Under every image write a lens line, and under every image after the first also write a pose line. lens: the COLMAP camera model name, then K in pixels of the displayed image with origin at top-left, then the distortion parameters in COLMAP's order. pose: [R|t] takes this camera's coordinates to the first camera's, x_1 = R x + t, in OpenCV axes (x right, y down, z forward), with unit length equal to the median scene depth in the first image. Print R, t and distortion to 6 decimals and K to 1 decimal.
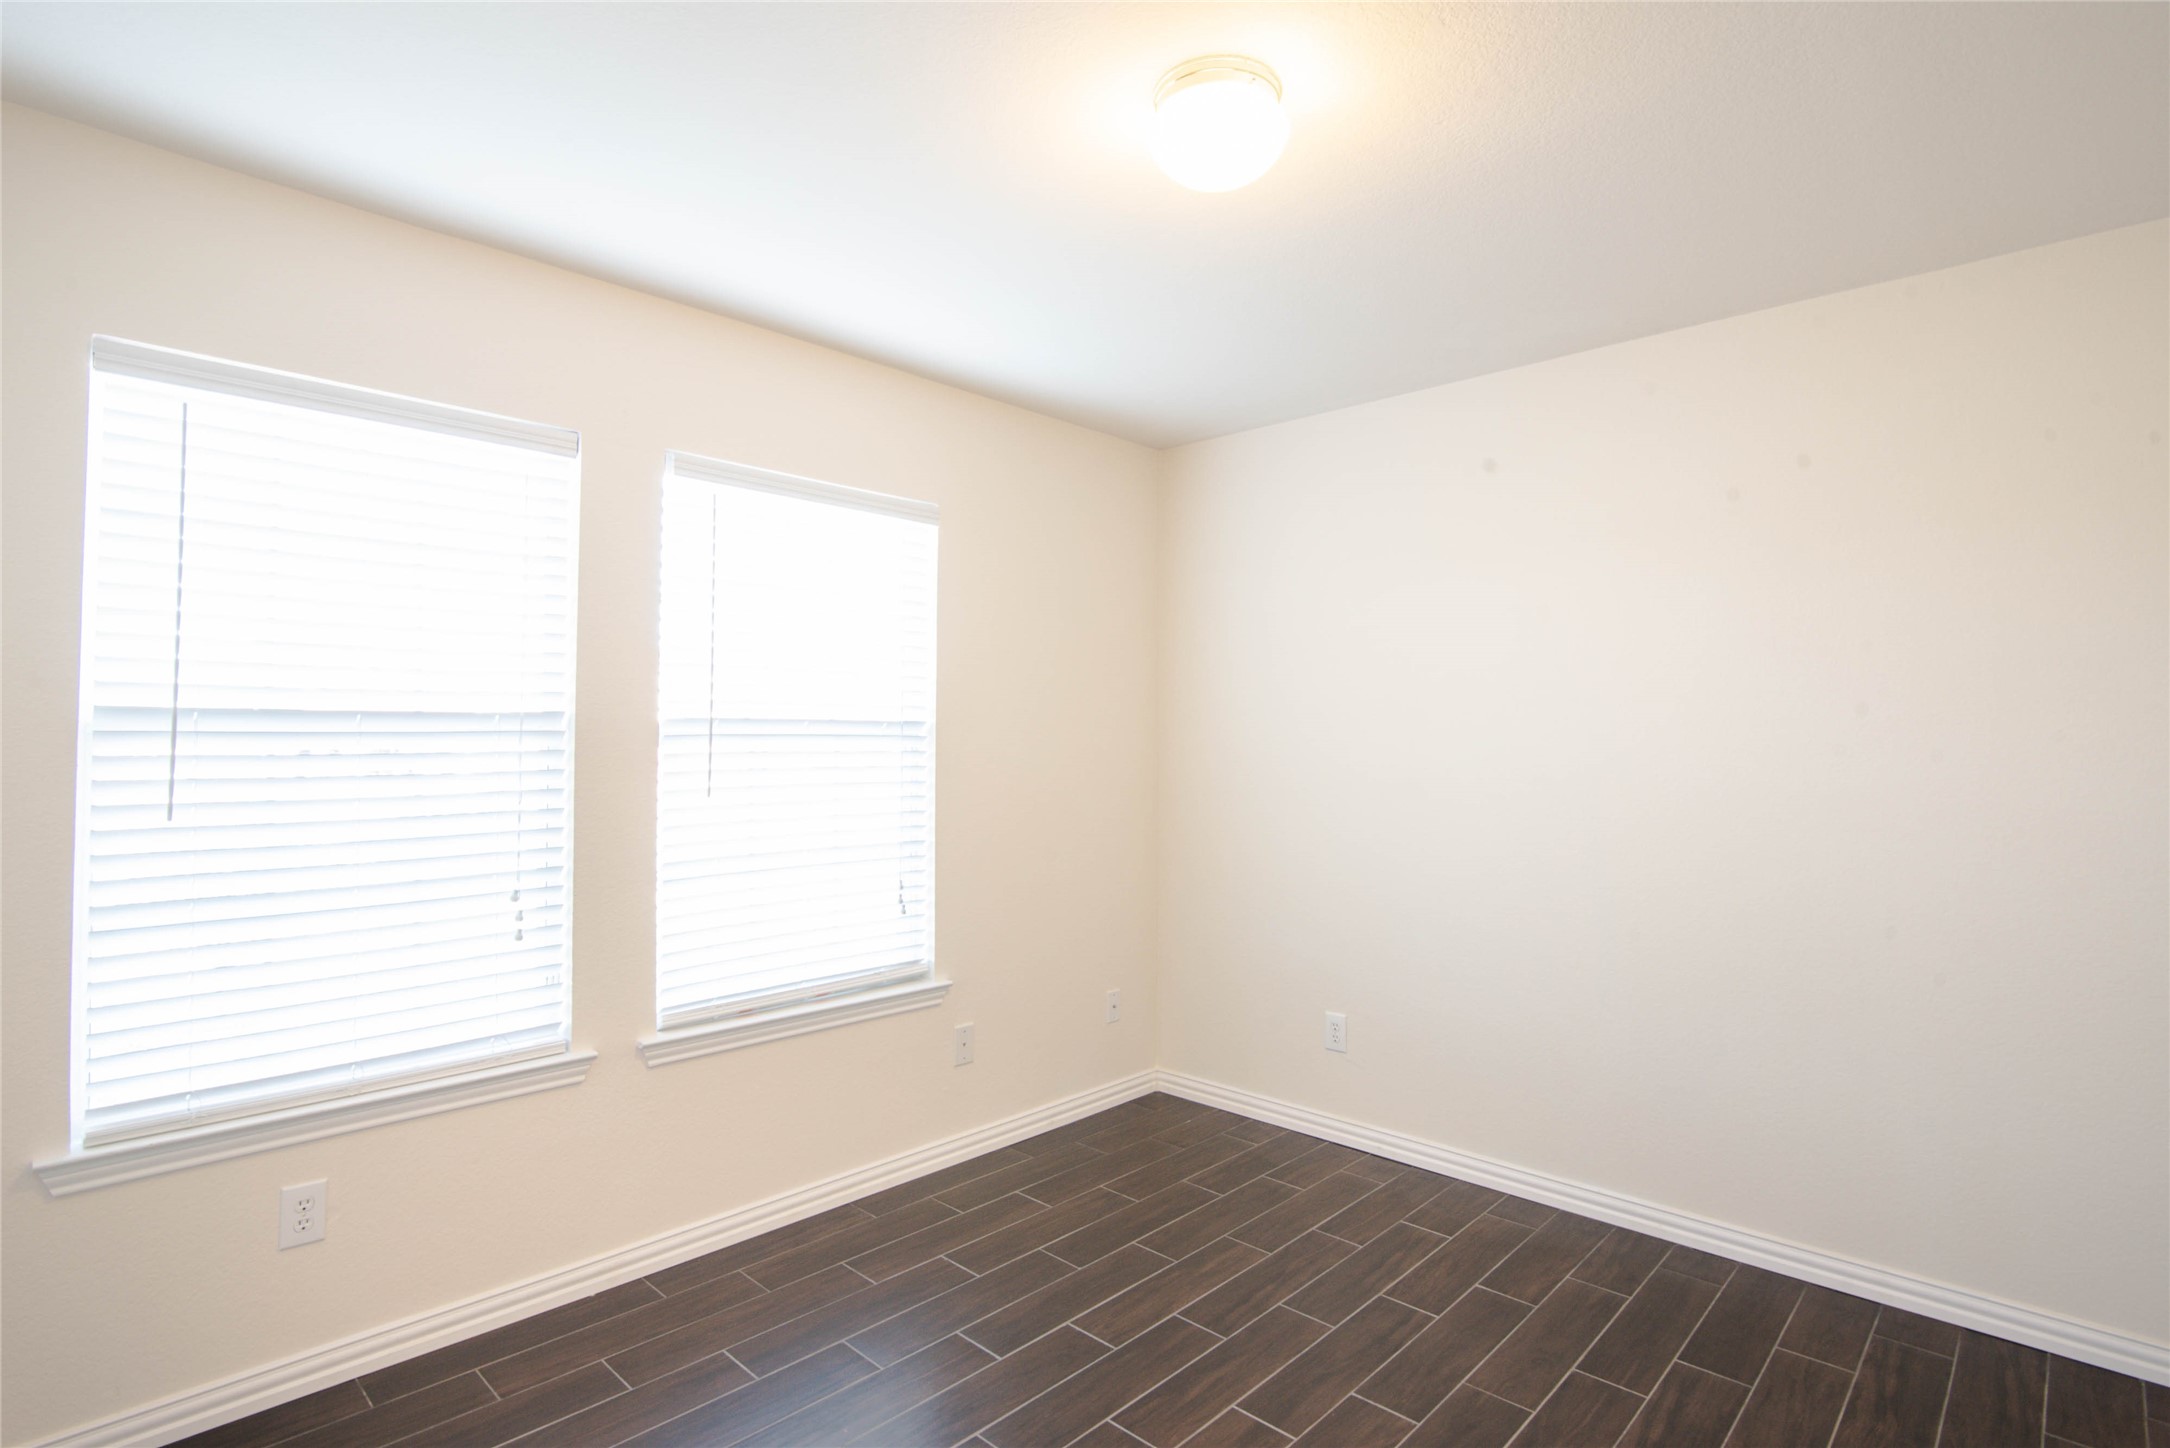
lens RADIAL K [[1068.5, 0, 1081.8], [0, 1068.5, 715.7], [0, 0, 1]] dist [-0.018240, -0.001060]
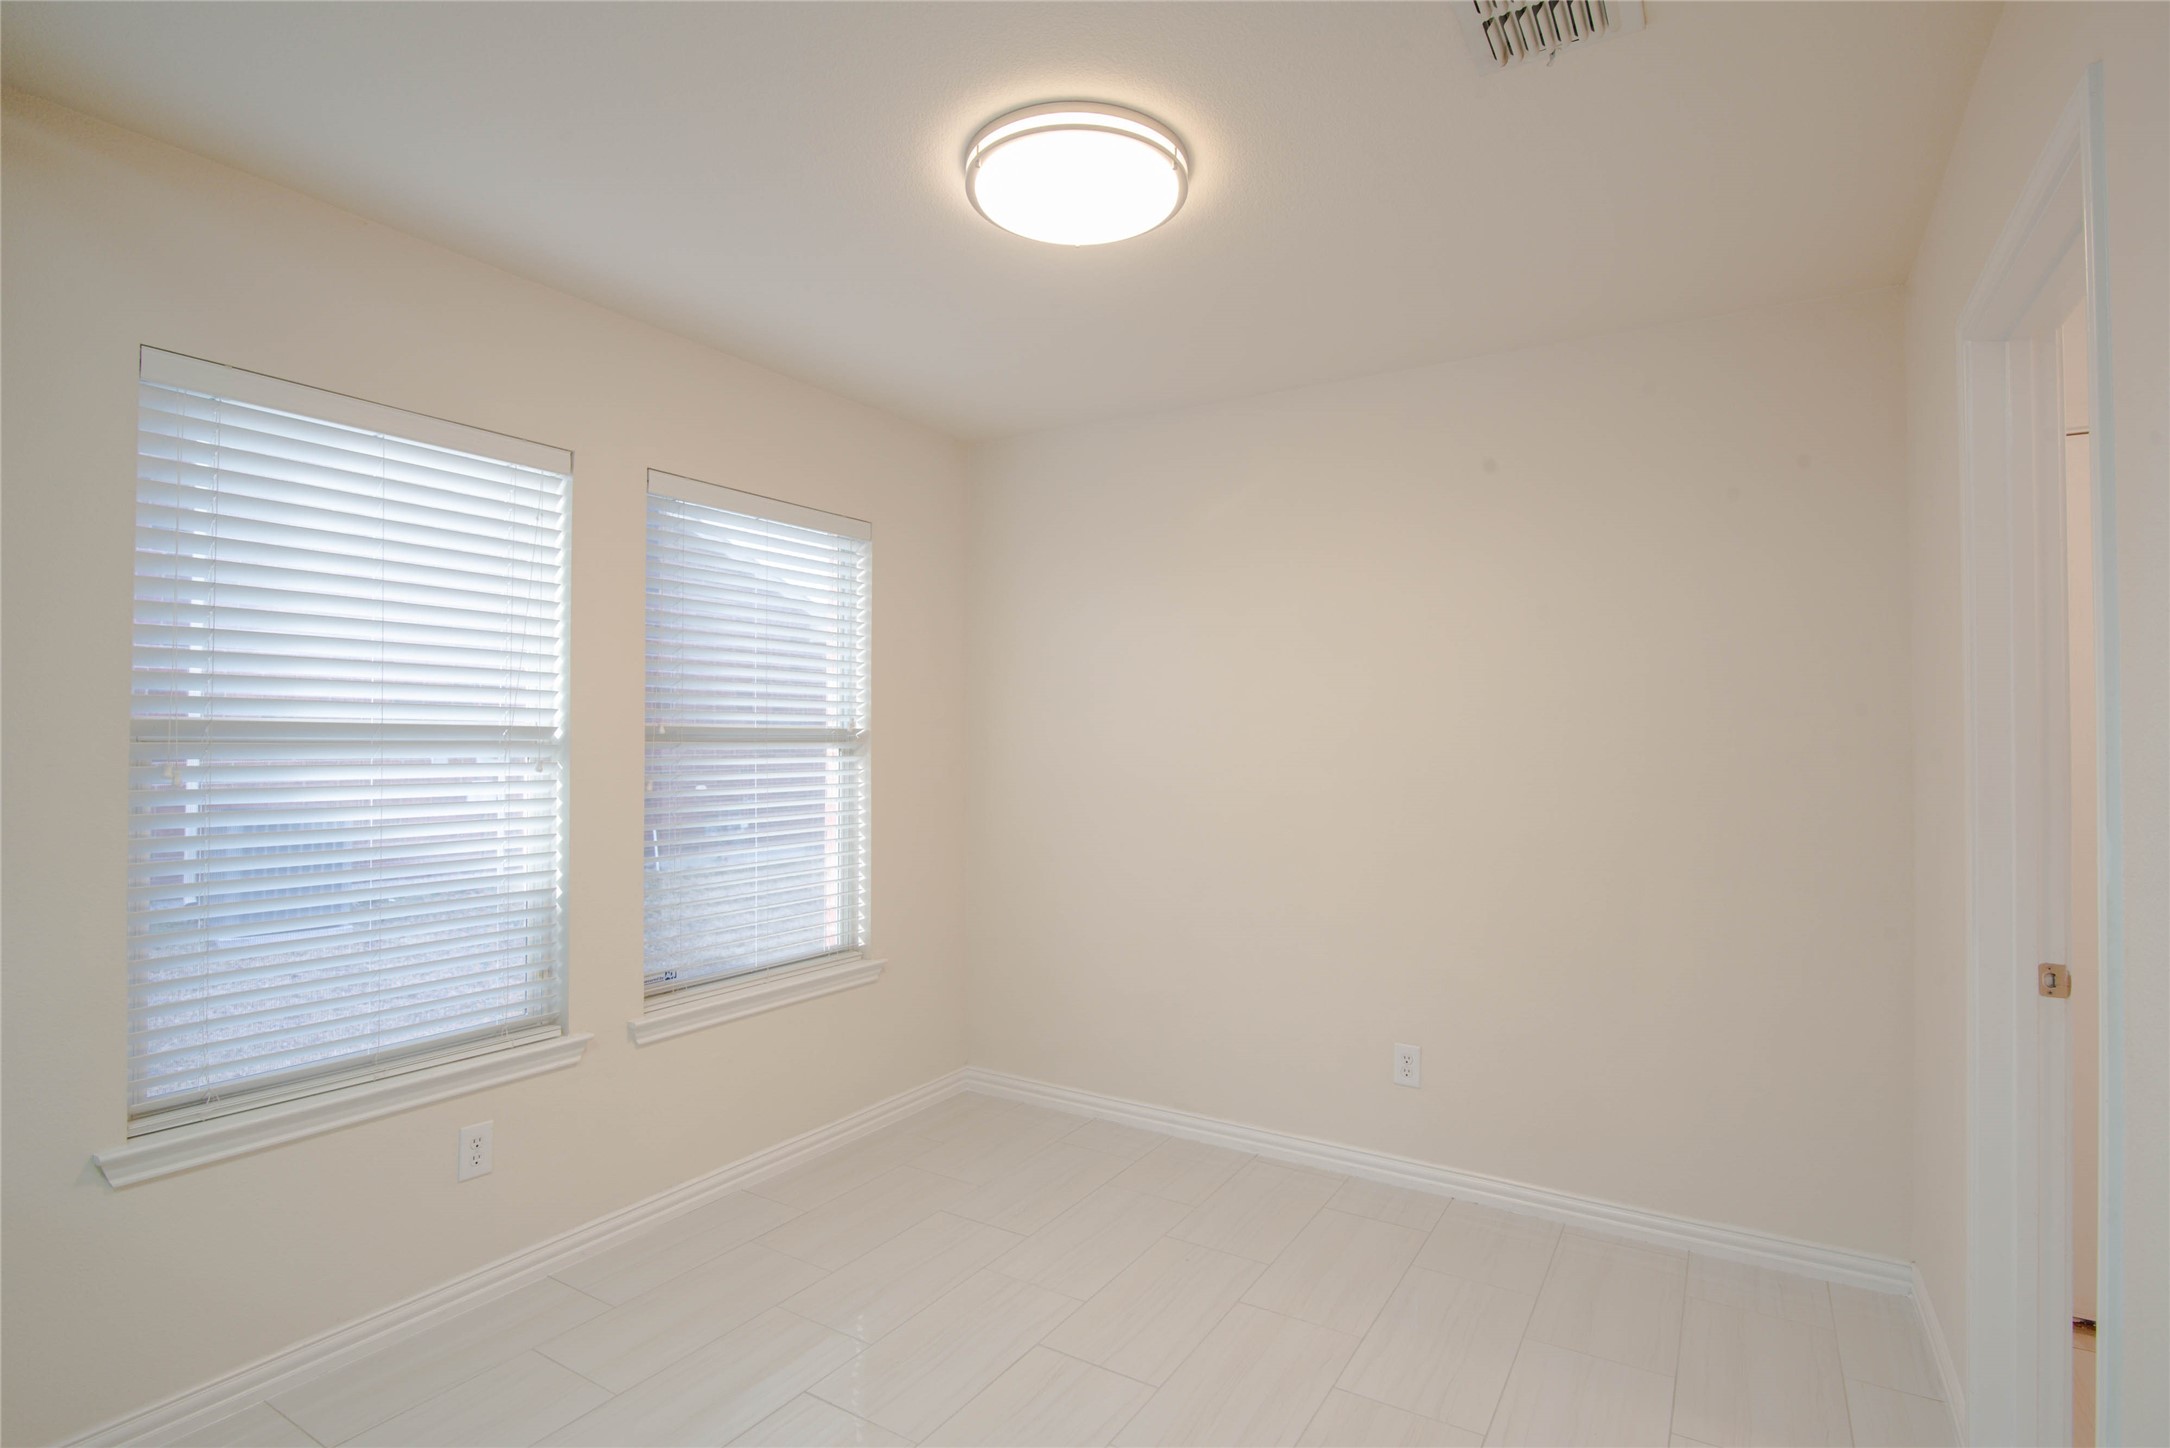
lens RADIAL K [[1068.5, 0, 1081.8], [0, 1068.5, 715.7], [0, 0, 1]] dist [-0.018240, -0.001060]
pose [[0.979135, -0.004481, 0.203161, -0.212380], [0.005709, 0.999969, -0.005460, -0.004166], [-0.203130, 0.006506, 0.979130, -0.210303]]
